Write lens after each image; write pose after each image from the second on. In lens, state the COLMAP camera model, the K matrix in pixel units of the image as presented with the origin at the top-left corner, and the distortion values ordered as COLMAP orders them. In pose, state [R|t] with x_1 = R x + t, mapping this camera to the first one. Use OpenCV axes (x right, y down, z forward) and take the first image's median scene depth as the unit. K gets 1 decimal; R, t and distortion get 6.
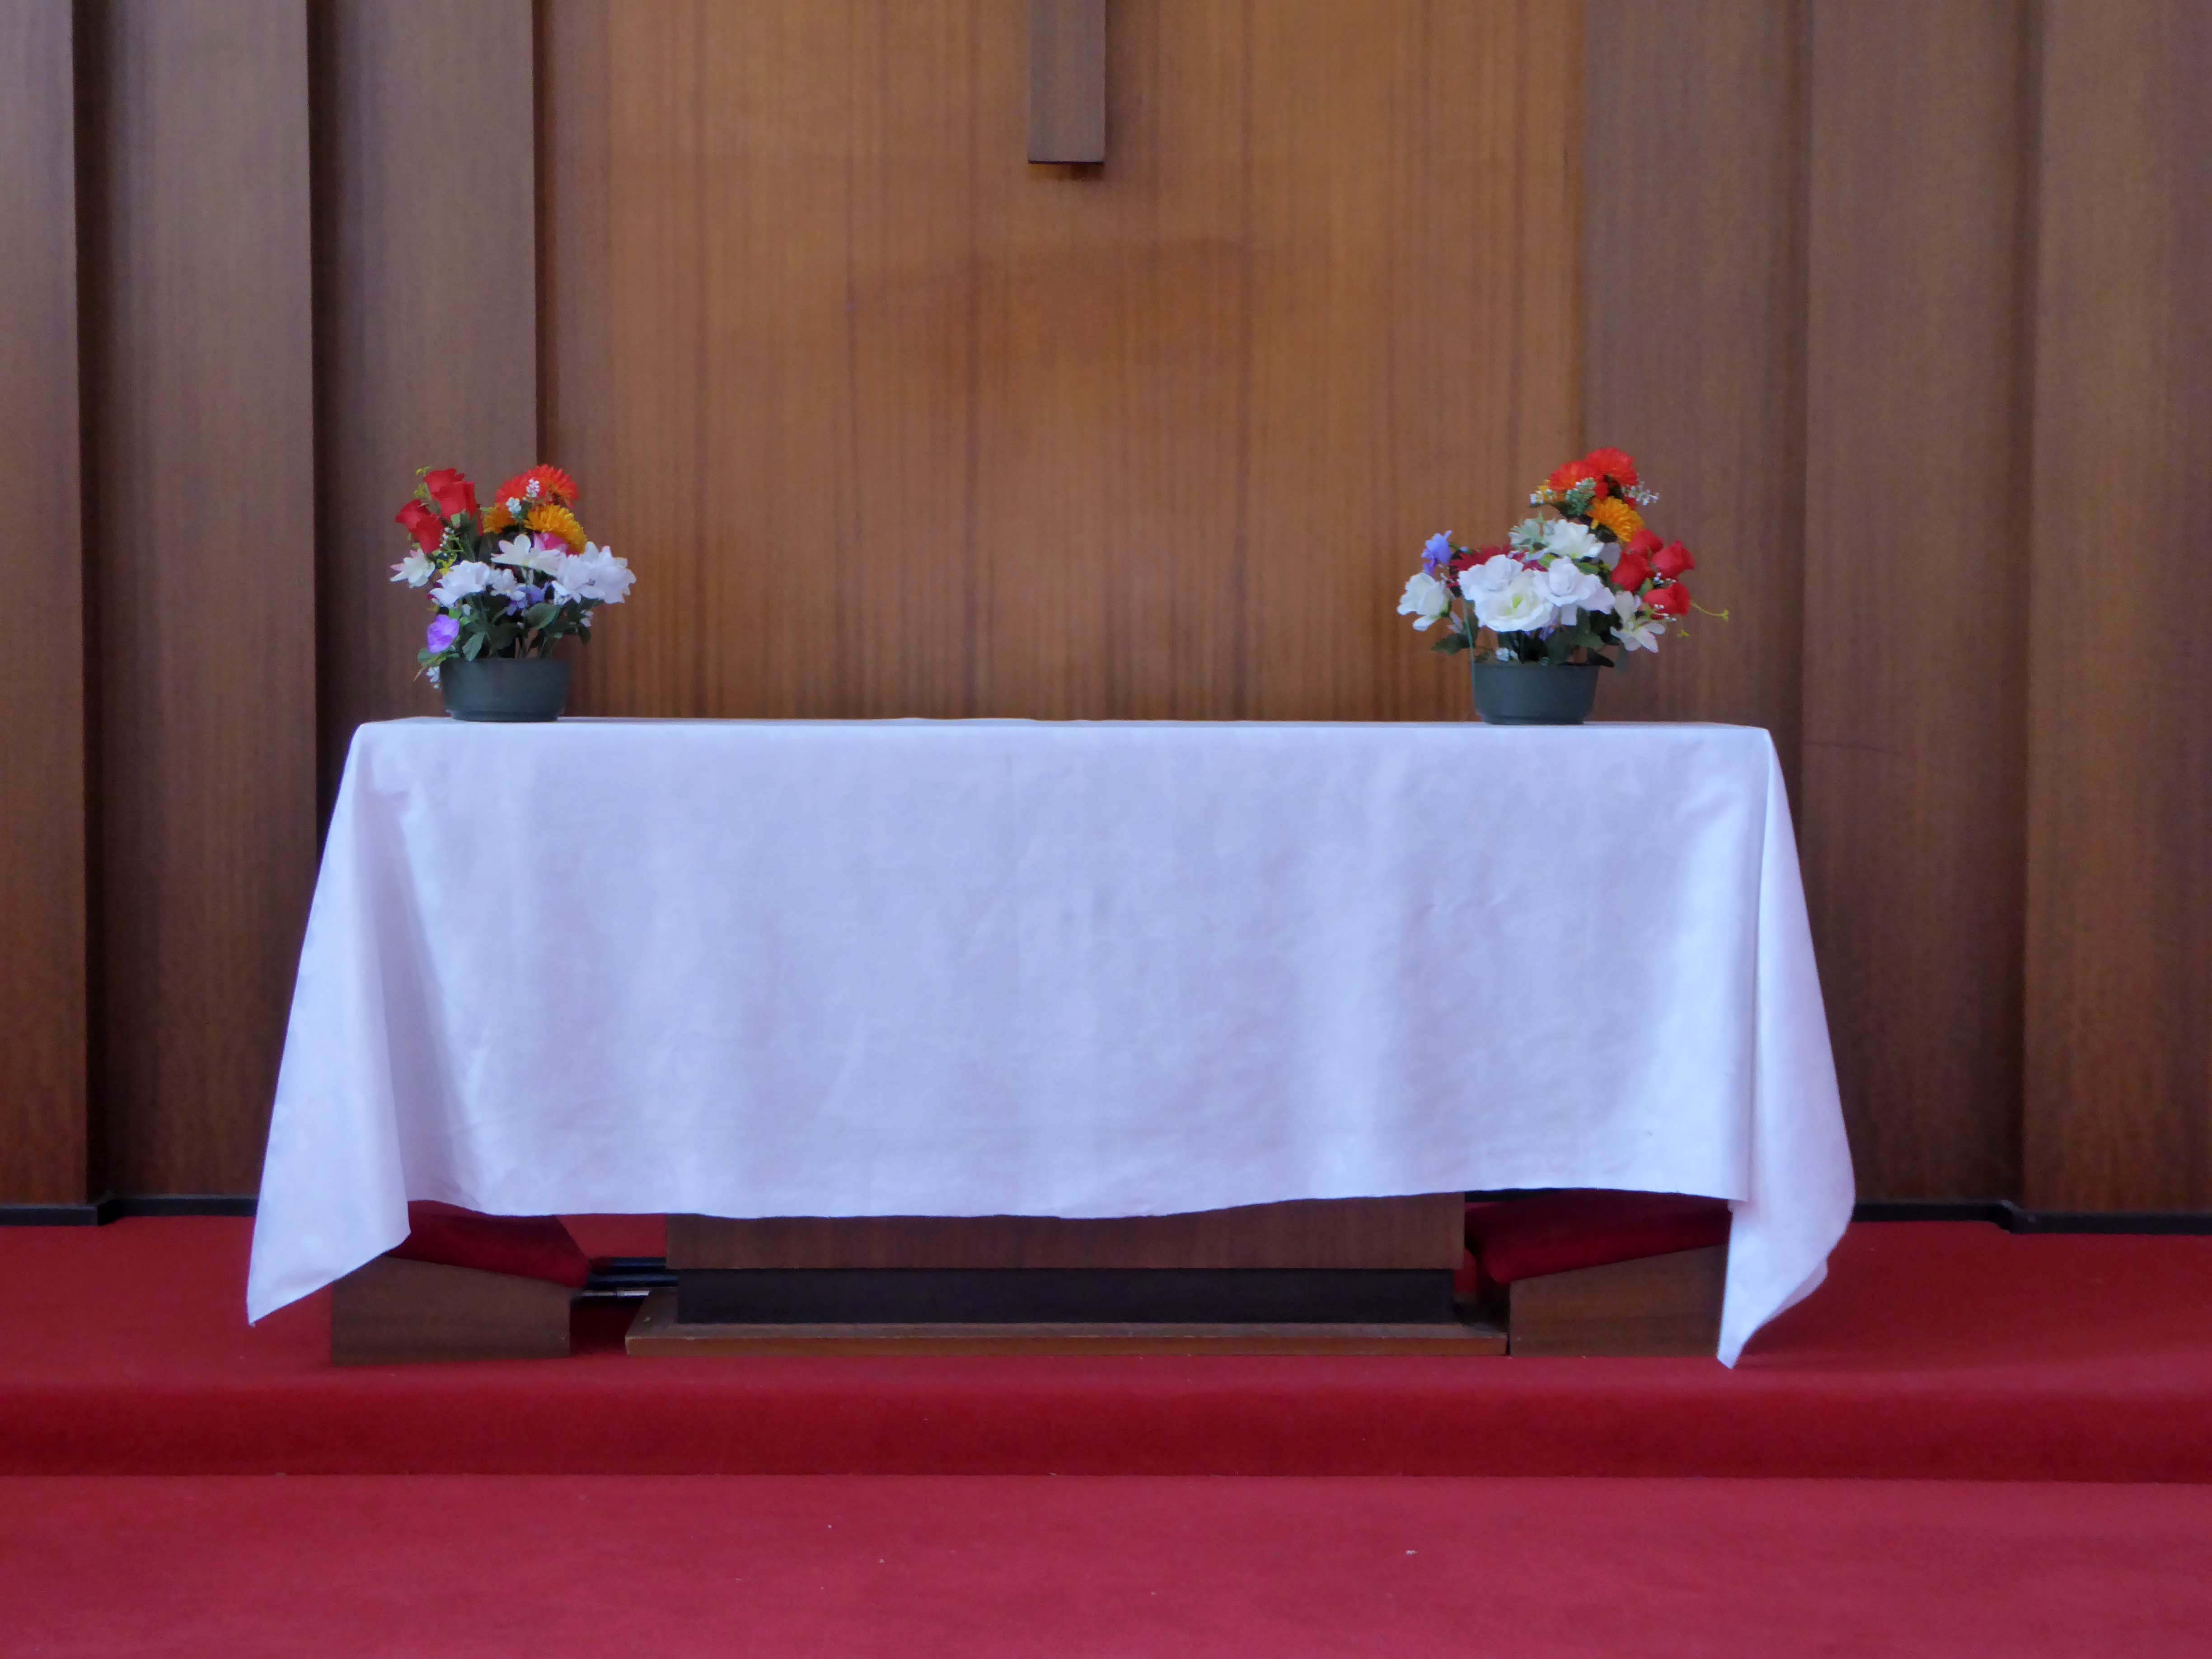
lens RADIAL K [[4183.5, 0, 1109.4], [0, 4183.5, 840.7], [0, 0, 1]] dist [0.424095, 0.000000]
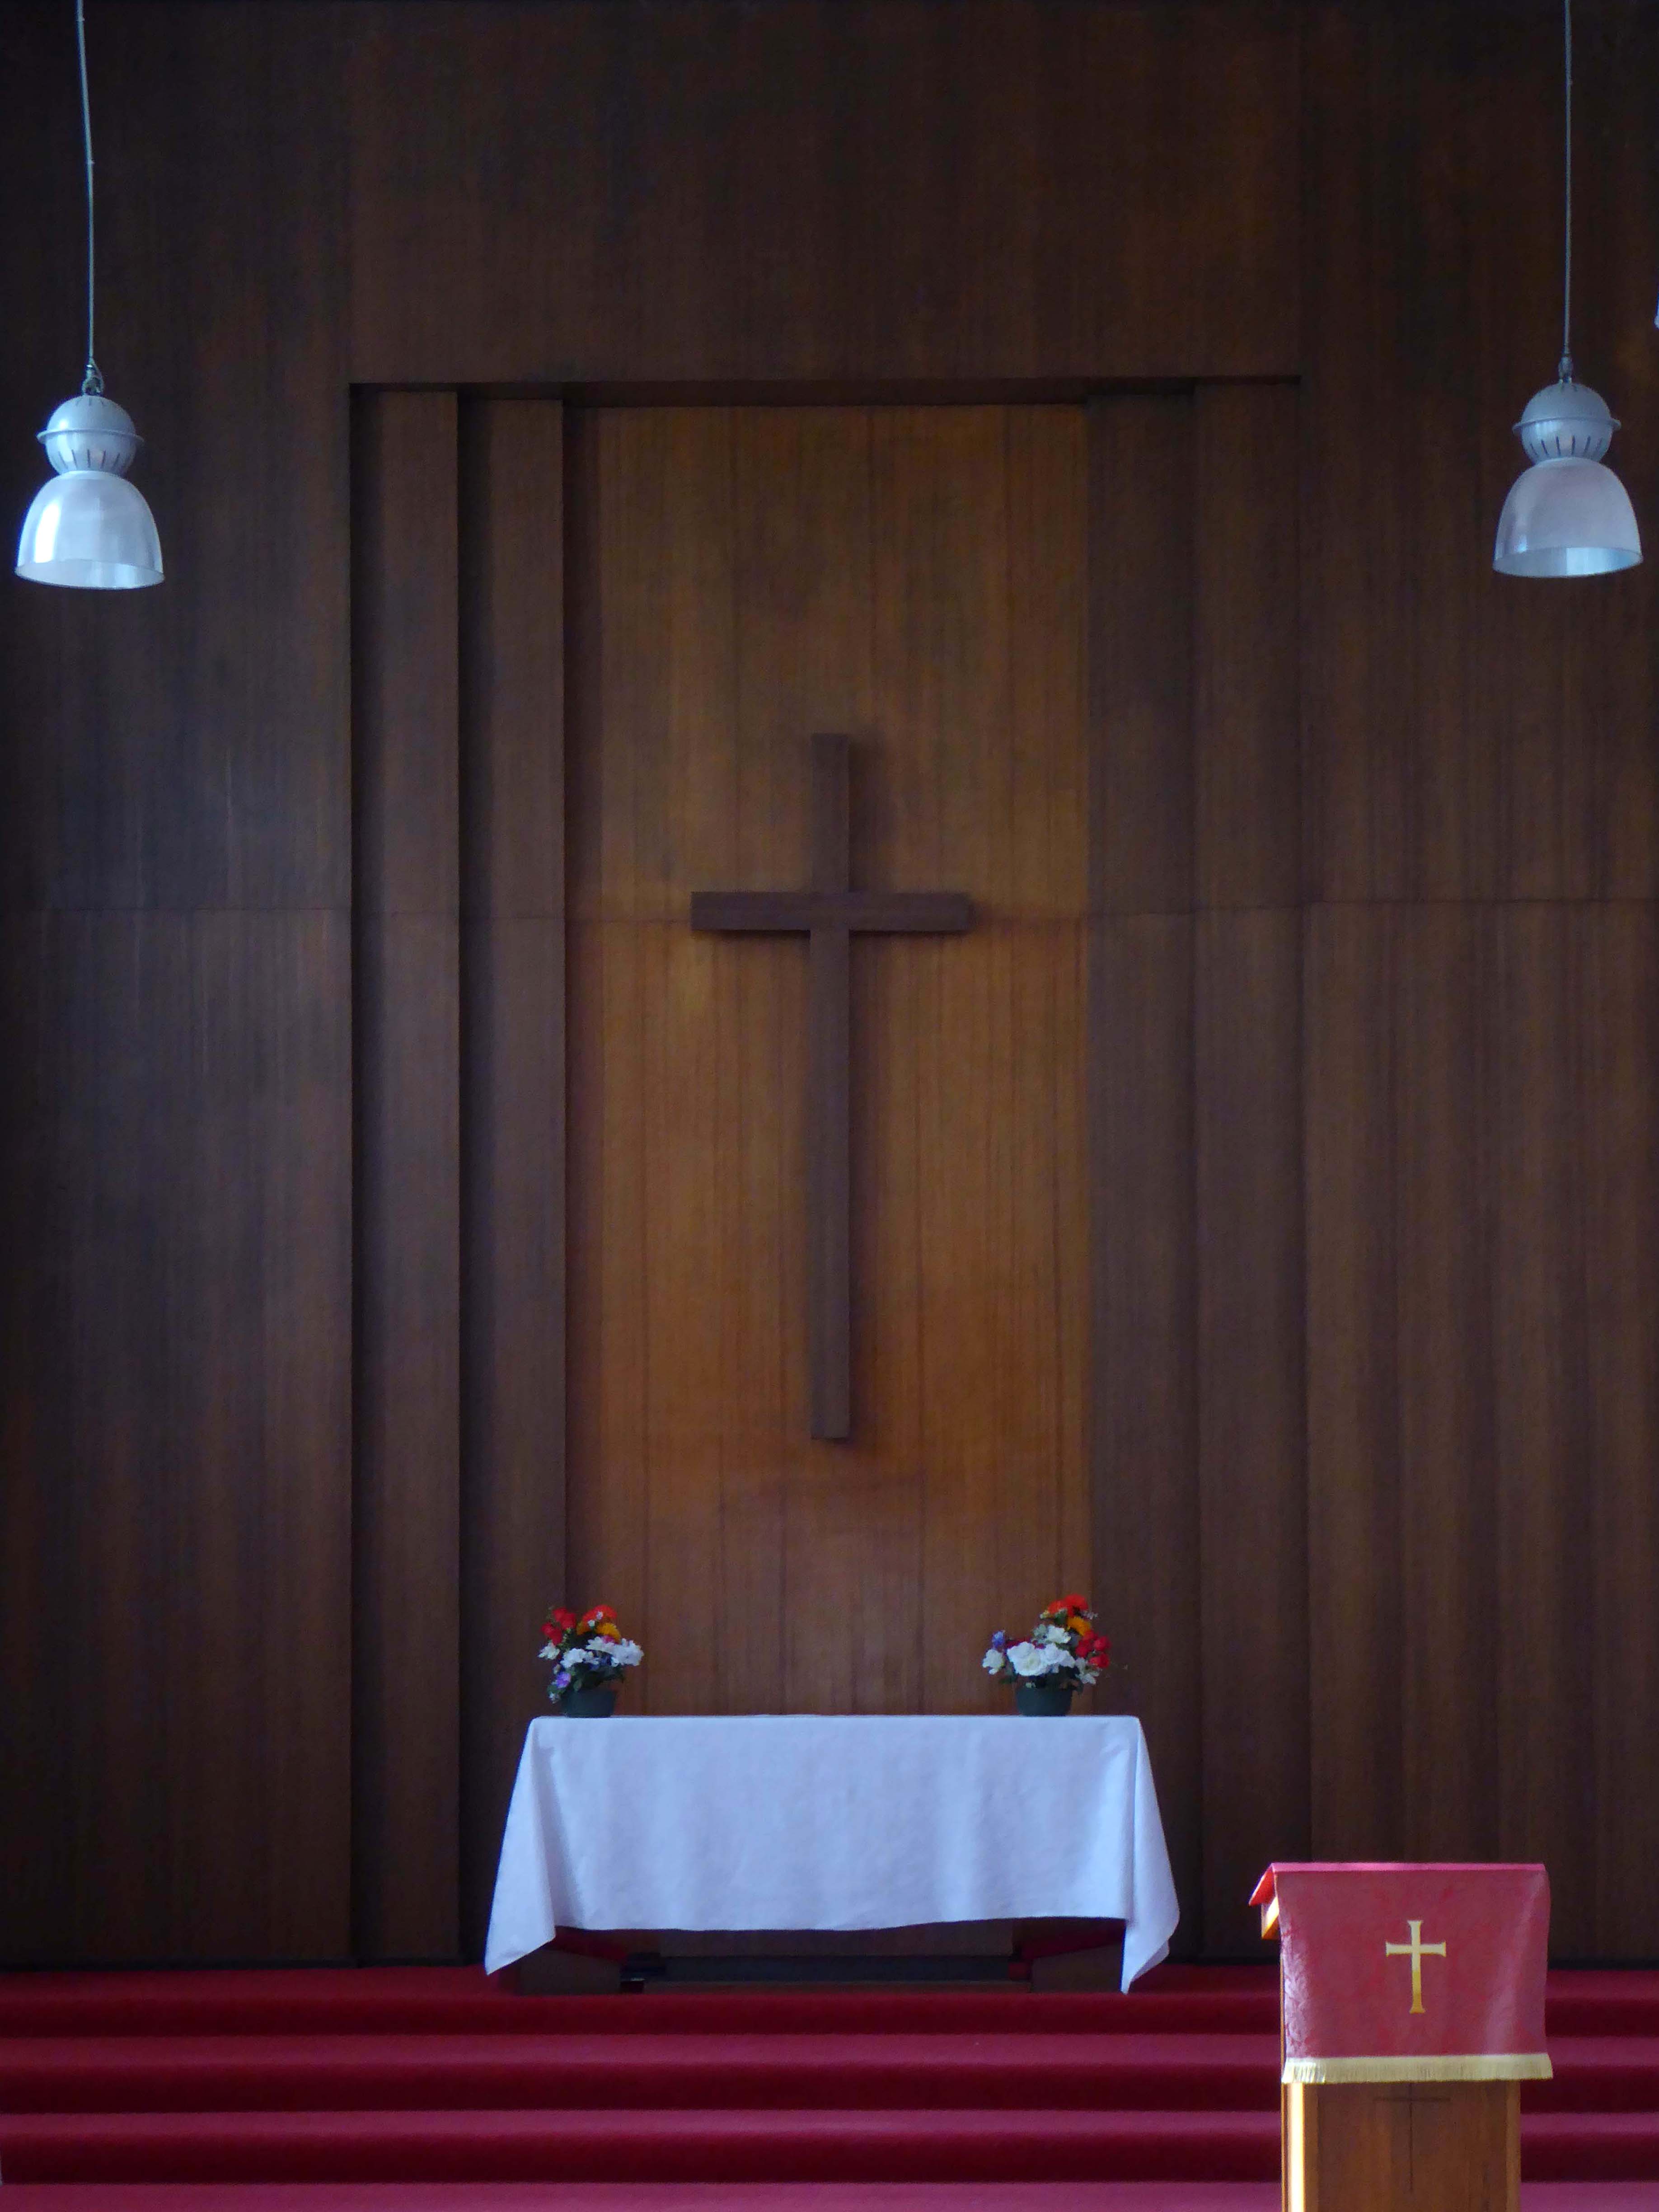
lens RADIAL K [[5493.4, 0, 824.9], [0, 5493.4, 1101.2], [0, 0, 1]] dist [-0.338890, 0.000000]
pose [[0.999968, -0.006628, -0.004531, -0.000175], [0.005916, 0.989817, -0.142226, 0.063826], [0.005428, 0.142195, 0.989824, -1.999522]]
